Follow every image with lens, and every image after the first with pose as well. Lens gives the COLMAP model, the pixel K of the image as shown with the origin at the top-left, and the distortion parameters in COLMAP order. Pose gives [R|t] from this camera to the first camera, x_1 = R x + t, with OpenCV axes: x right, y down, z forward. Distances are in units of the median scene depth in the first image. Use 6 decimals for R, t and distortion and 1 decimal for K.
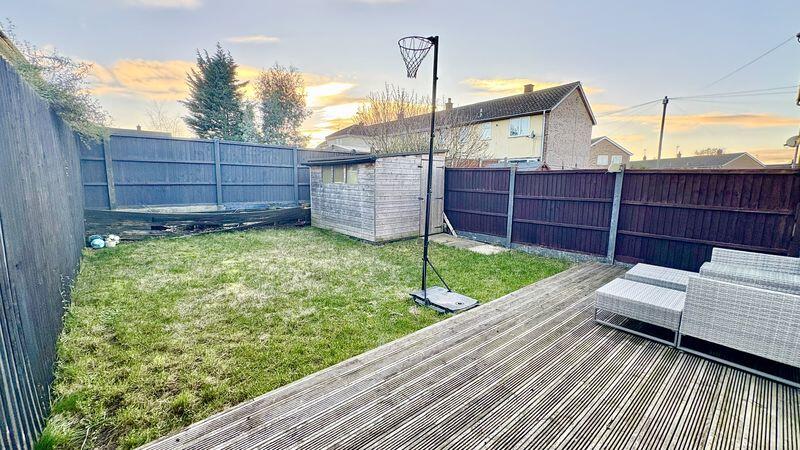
lens RADIAL K [[321.6, 0, 400.0], [0, 321.6, 225.0], [0, 0, 1]] dist [-0.000695, -0.000100]
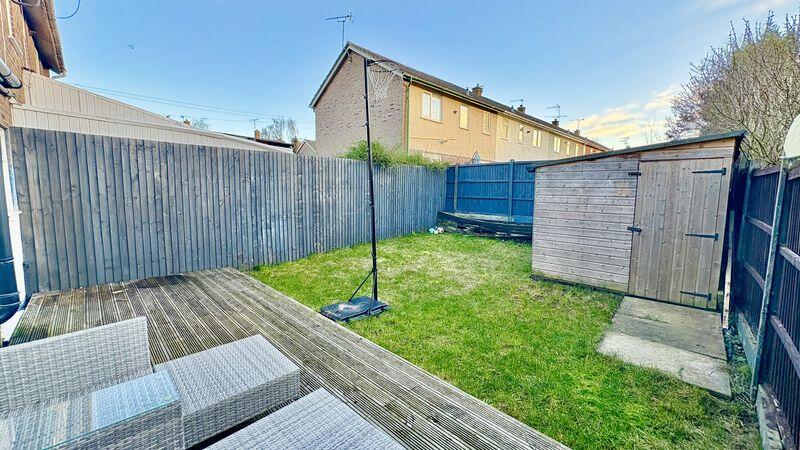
lens RADIAL K [[321.6, 0, 400.0], [0, 321.6, 225.0], [0, 0, 1]] dist [-0.000695, -0.000100]
pose [[0.063958, 0.096283, -0.993297, 0.734203], [-0.152470, 0.984592, 0.085621, -0.091303], [0.986236, 0.145972, 0.077653, 0.662194]]
